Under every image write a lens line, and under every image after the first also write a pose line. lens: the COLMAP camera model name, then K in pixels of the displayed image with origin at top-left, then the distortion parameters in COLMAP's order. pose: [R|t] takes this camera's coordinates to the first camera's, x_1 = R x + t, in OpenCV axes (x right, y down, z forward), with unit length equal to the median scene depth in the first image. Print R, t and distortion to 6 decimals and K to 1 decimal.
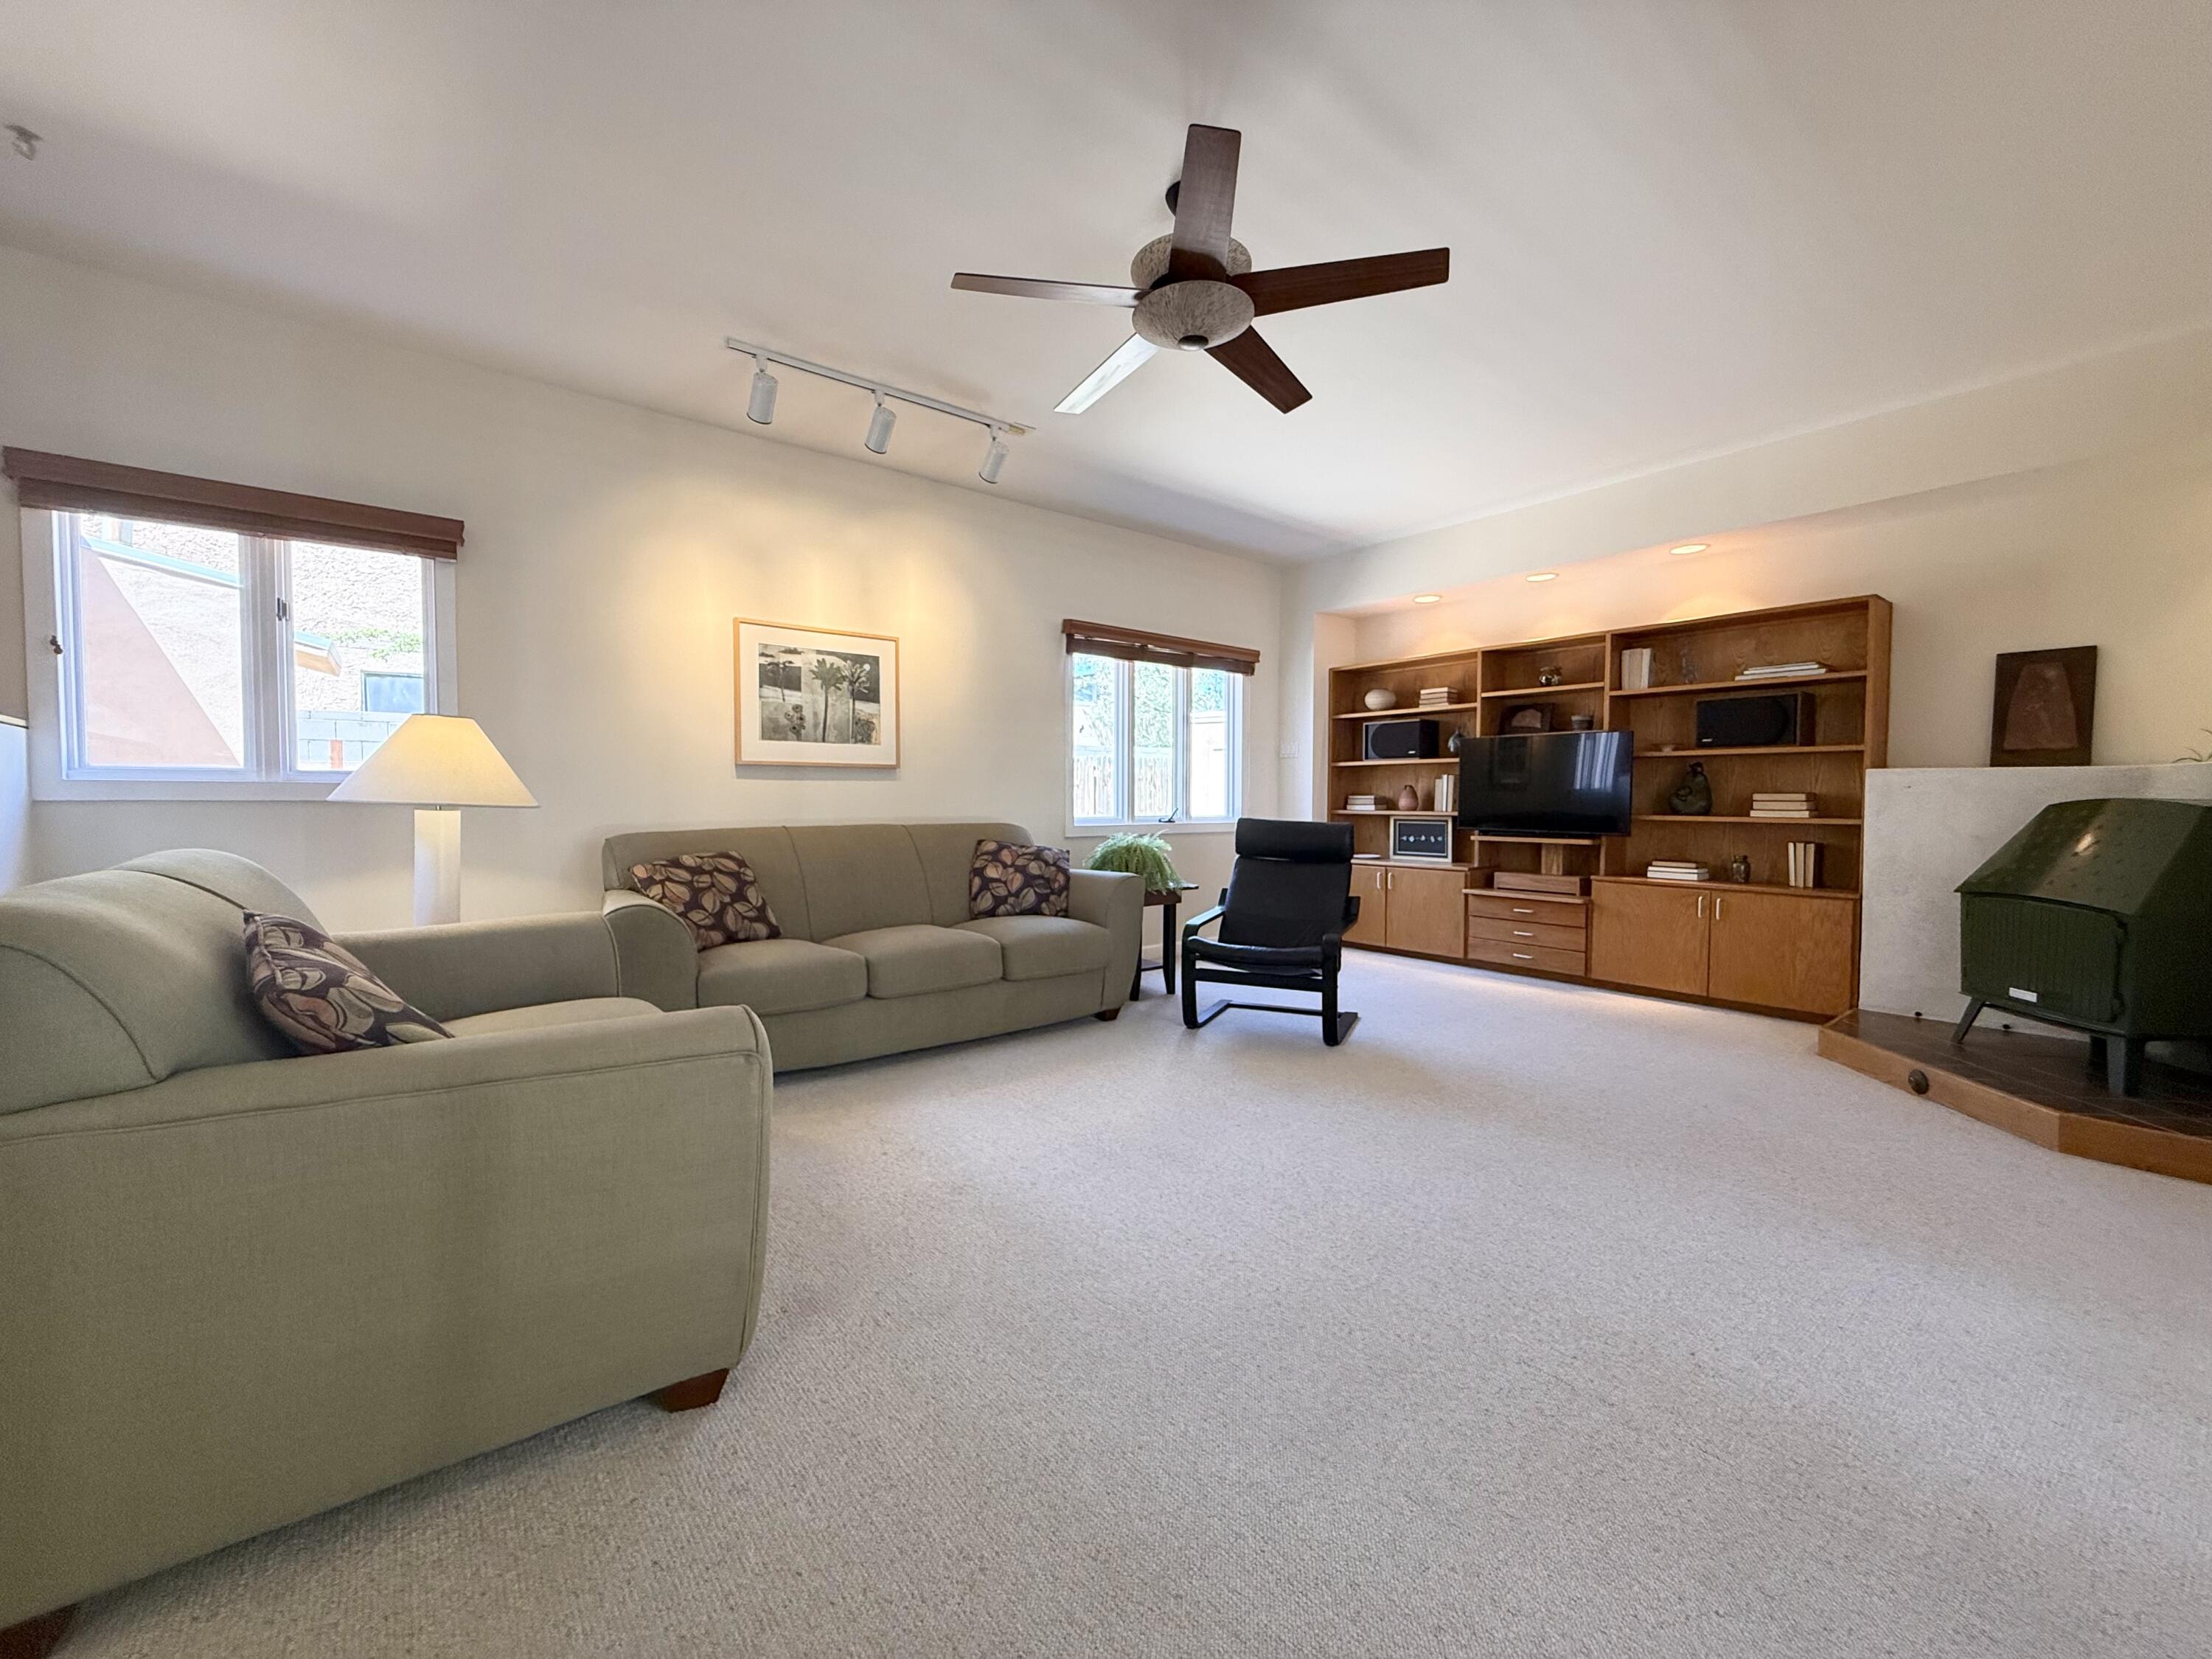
lens RADIAL K [[883.3, 0, 1096.5], [0, 883.3, 827.6], [0, 0, 1]] dist [0.000348, 0.000173]
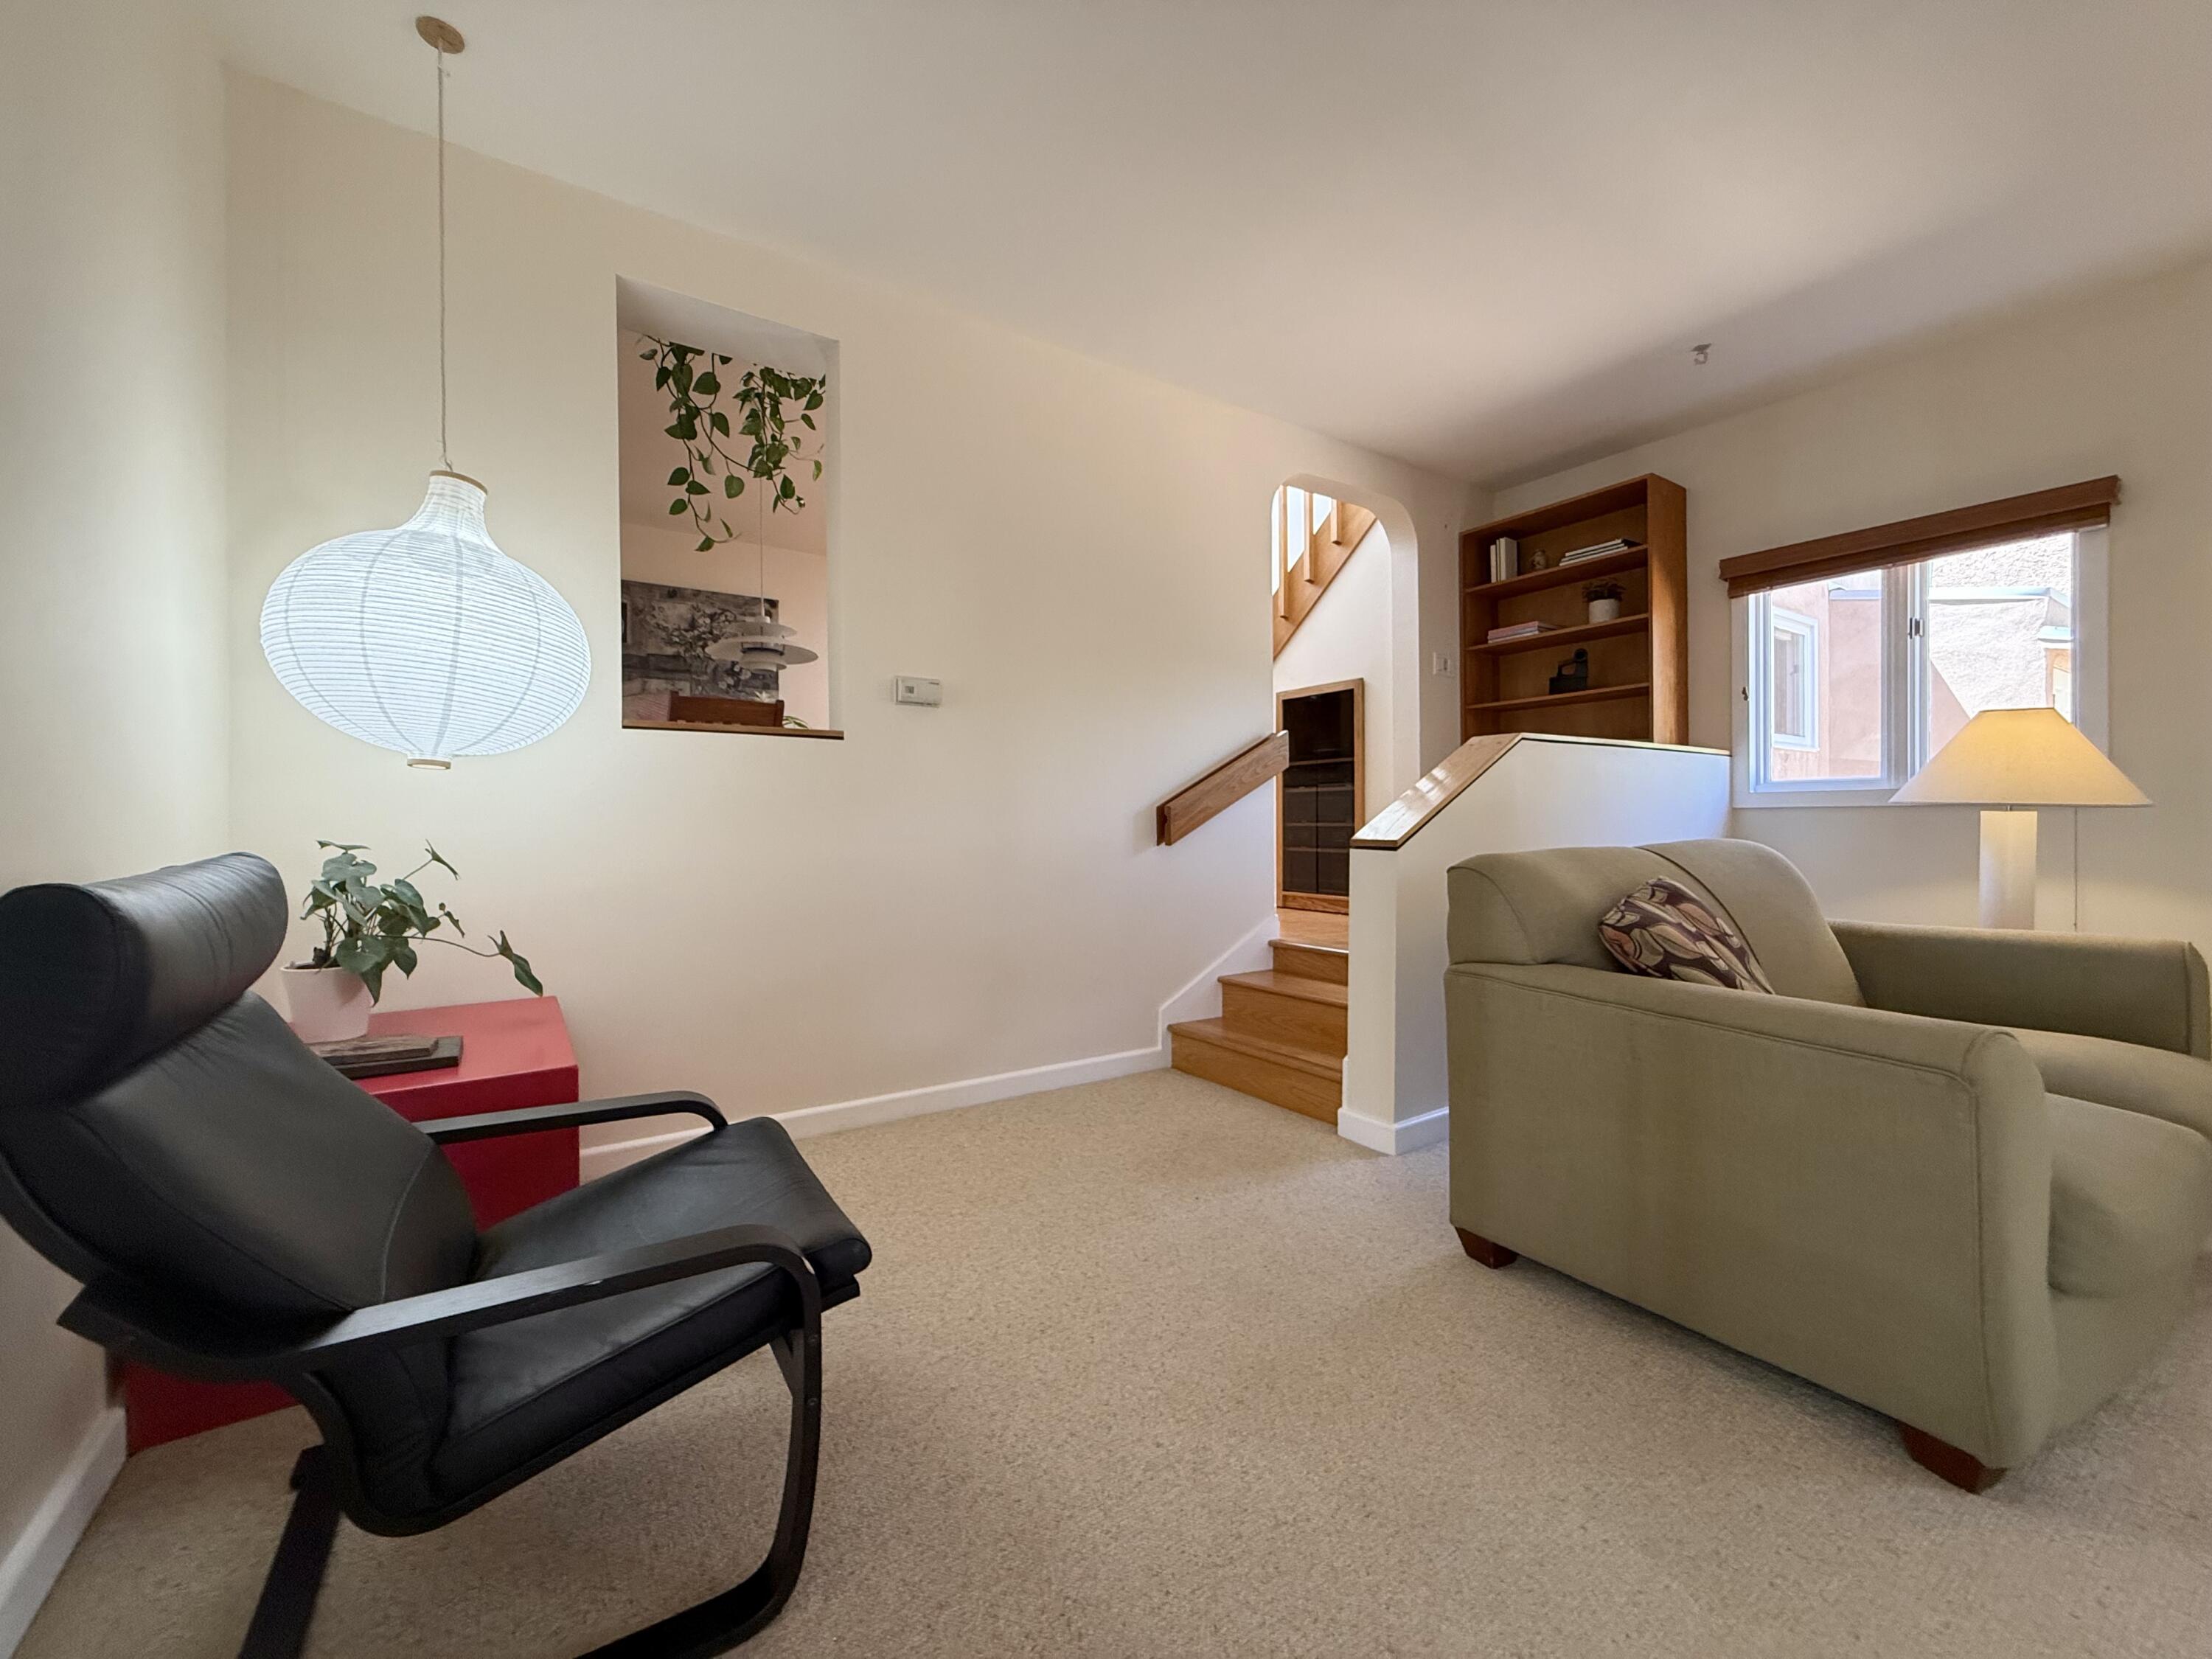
lens RADIAL K [[883.3, 0, 1099.0], [0, 883.3, 826.2], [0, 0, 1]] dist [0.000348, 0.000173]
pose [[-0.080613, 0.003450, -0.996740, 0.171007], [-0.025900, 0.999649, 0.005555, 0.010410], [0.996409, 0.026263, -0.080495, 0.078876]]
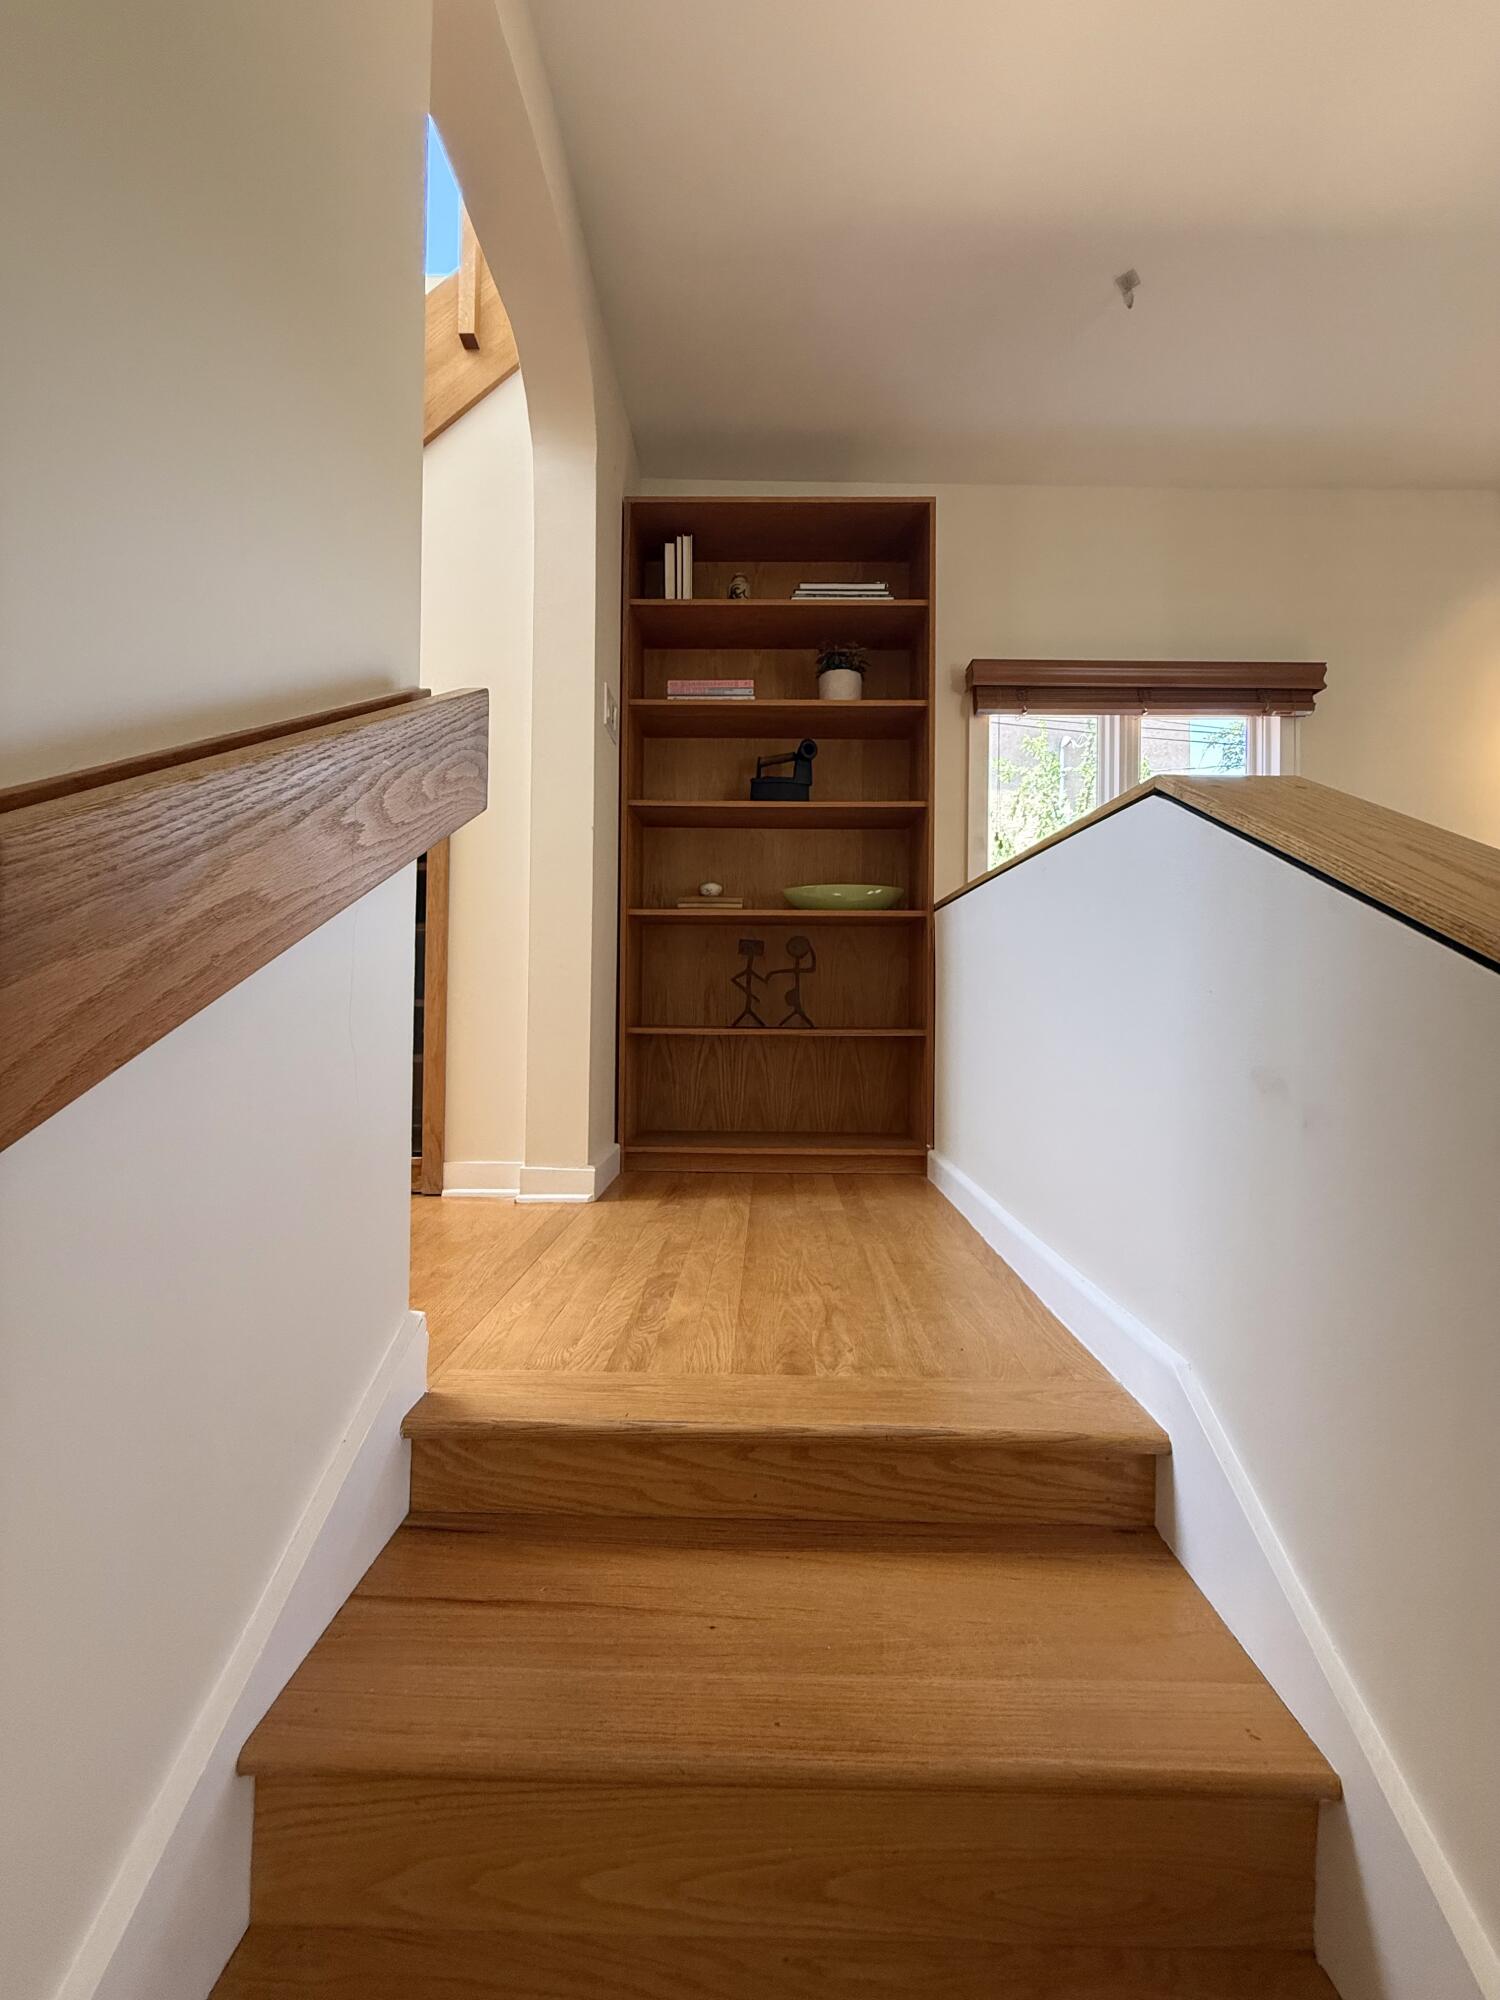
lens RADIAL K [[798.7, 0, 756.9], [0, 798.7, 994.1], [0, 0, 1]] dist [0.000348, 0.000173]
pose [[0.778686, 0.002327, -0.627409, -0.520096], [-0.031419, 0.998883, -0.035290, 0.013203], [0.626626, 0.047192, 0.777890, 0.059535]]
